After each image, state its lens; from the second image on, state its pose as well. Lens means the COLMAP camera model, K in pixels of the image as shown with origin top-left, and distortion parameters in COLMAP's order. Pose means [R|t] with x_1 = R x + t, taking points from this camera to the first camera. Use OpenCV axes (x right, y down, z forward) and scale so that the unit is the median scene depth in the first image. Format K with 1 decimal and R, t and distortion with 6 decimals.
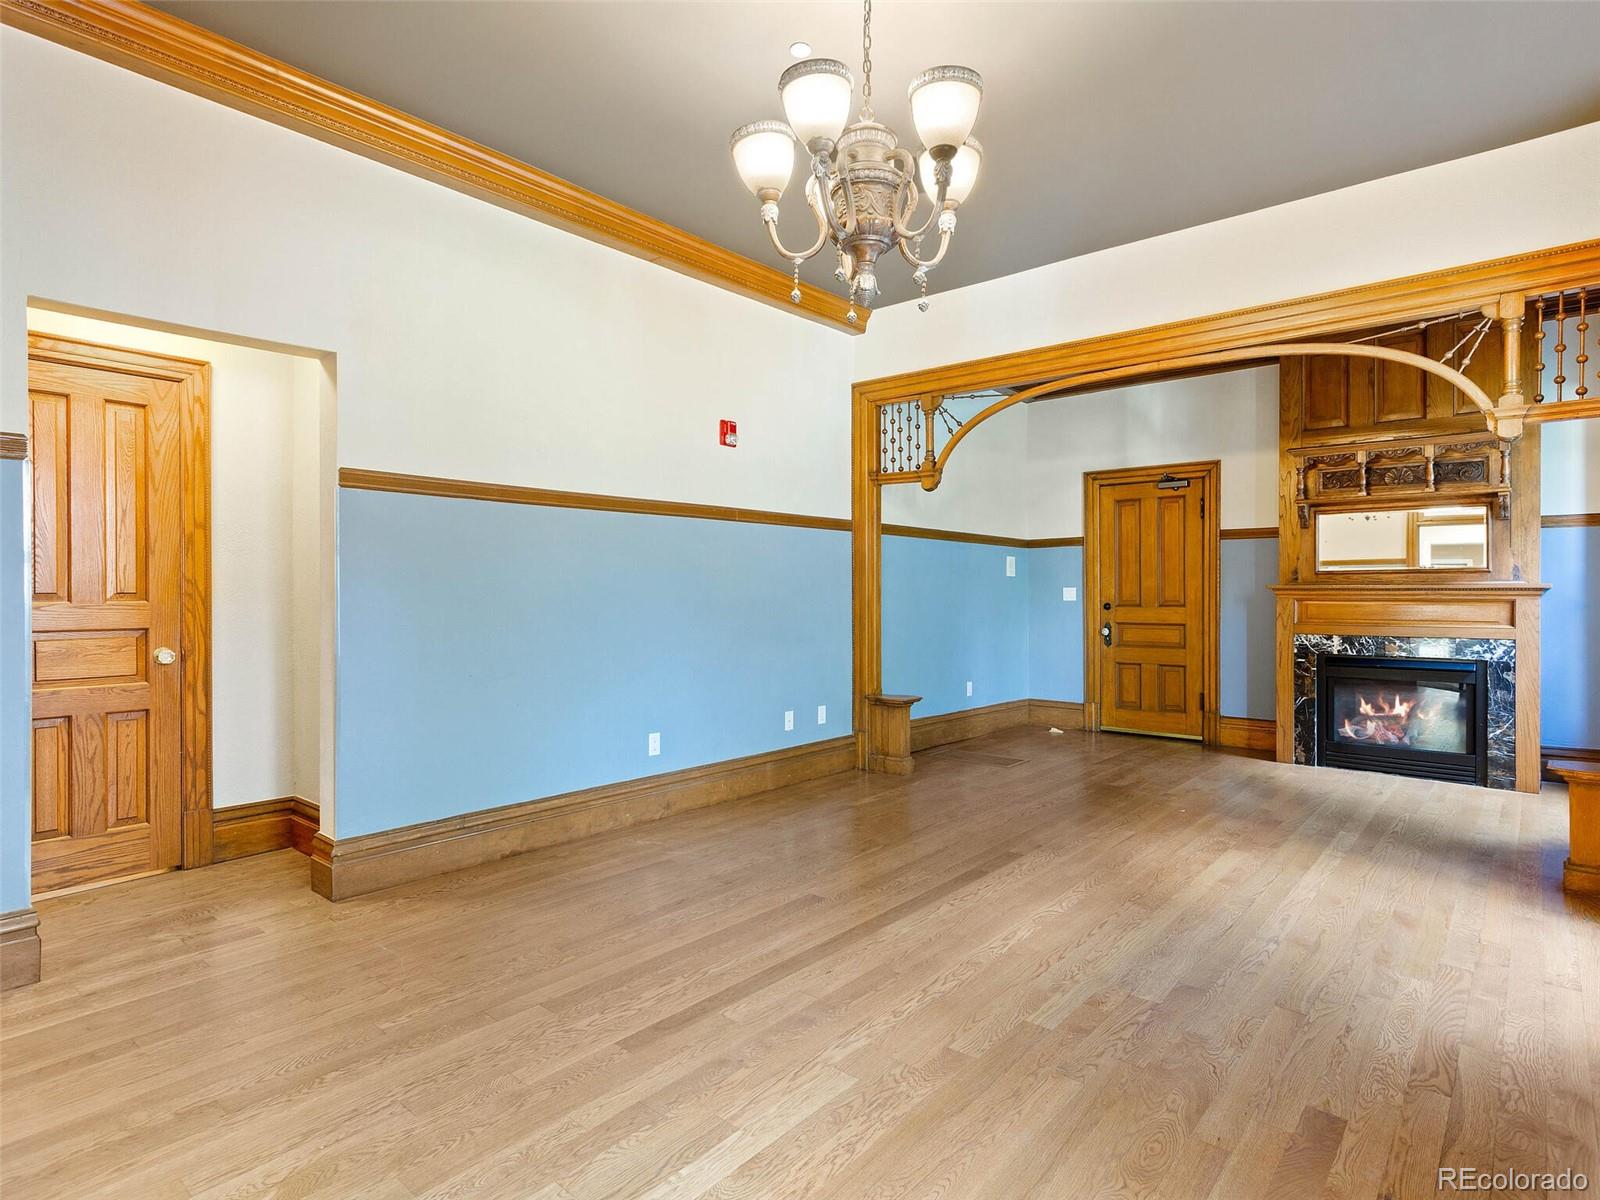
lens RADIAL K [[878.8, 0, 800.0], [0, 878.8, 600.0], [0, 0, 1]] dist [-0.001565, 0.002120]
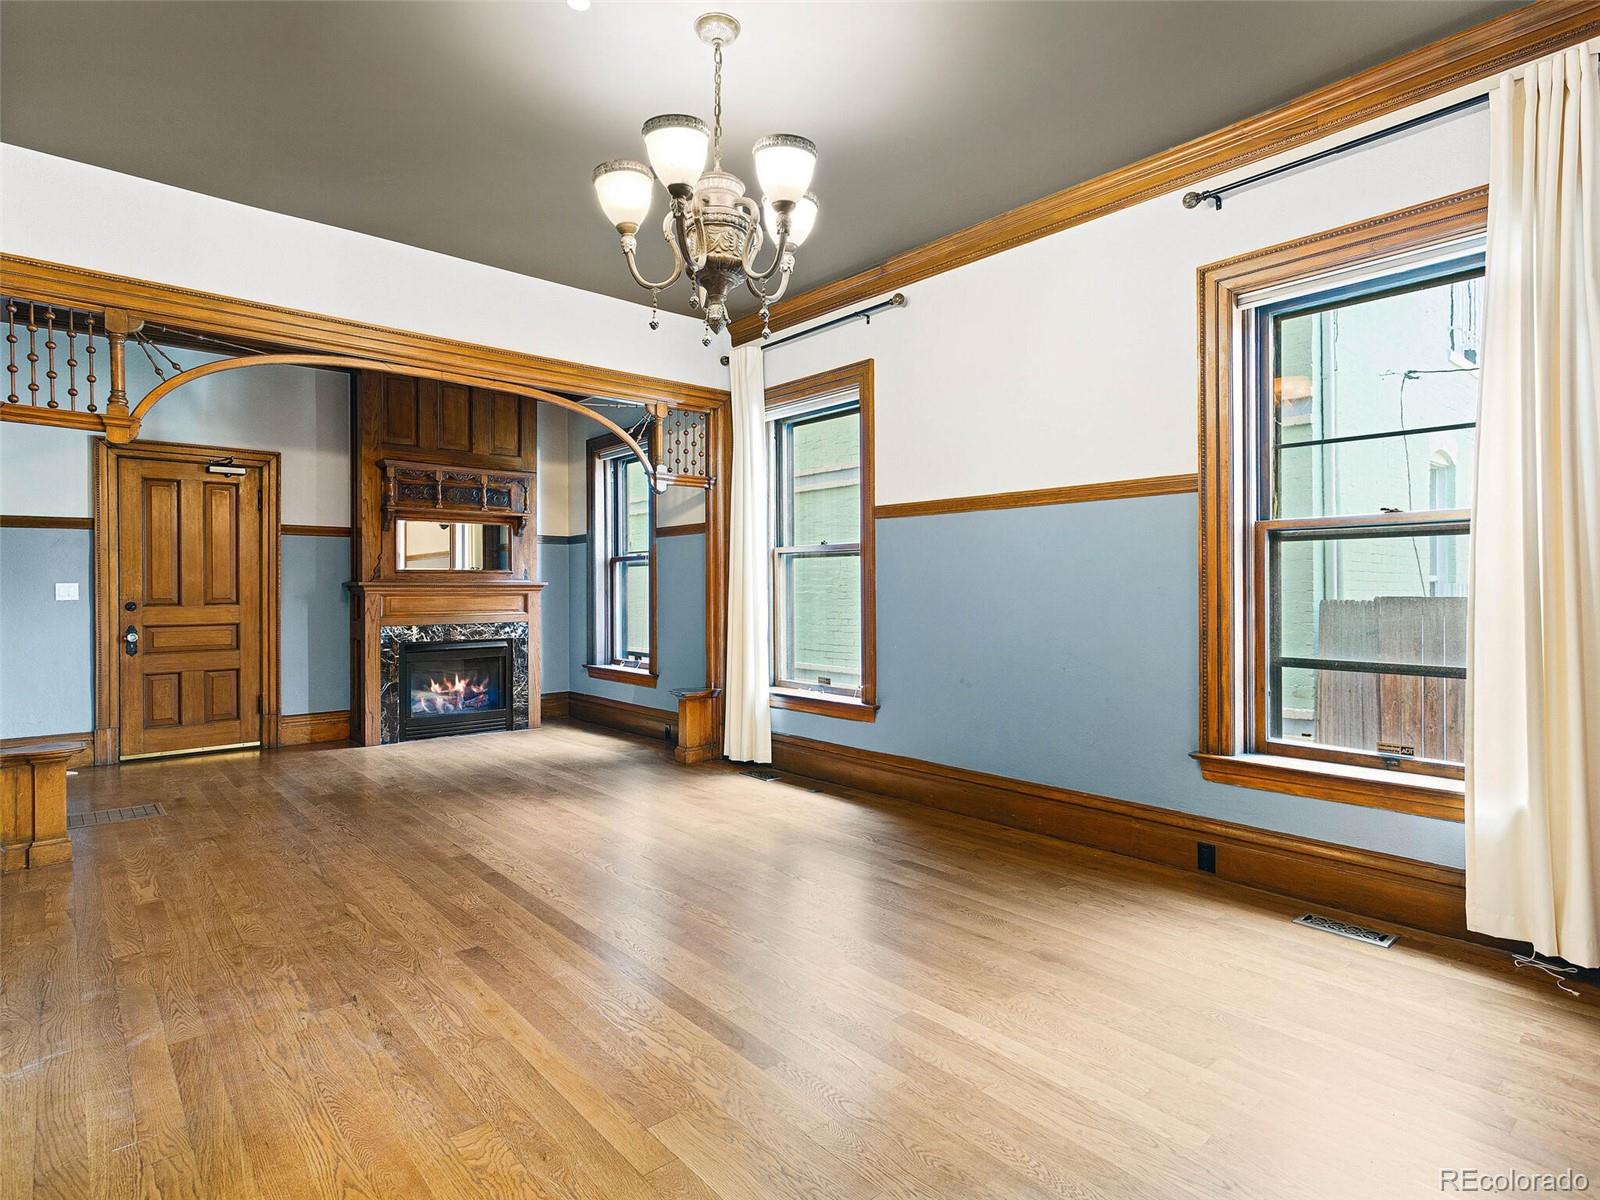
lens RADIAL K [[878.8, 0, 800.0], [0, 878.8, 600.0], [0, 0, 1]] dist [-0.001565, 0.002120]
pose [[0.116223, -0.014812, 0.993113, -0.474351], [0.010415, 0.999852, 0.013693, -0.004230], [-0.993169, 0.008752, 0.116360, 0.355424]]
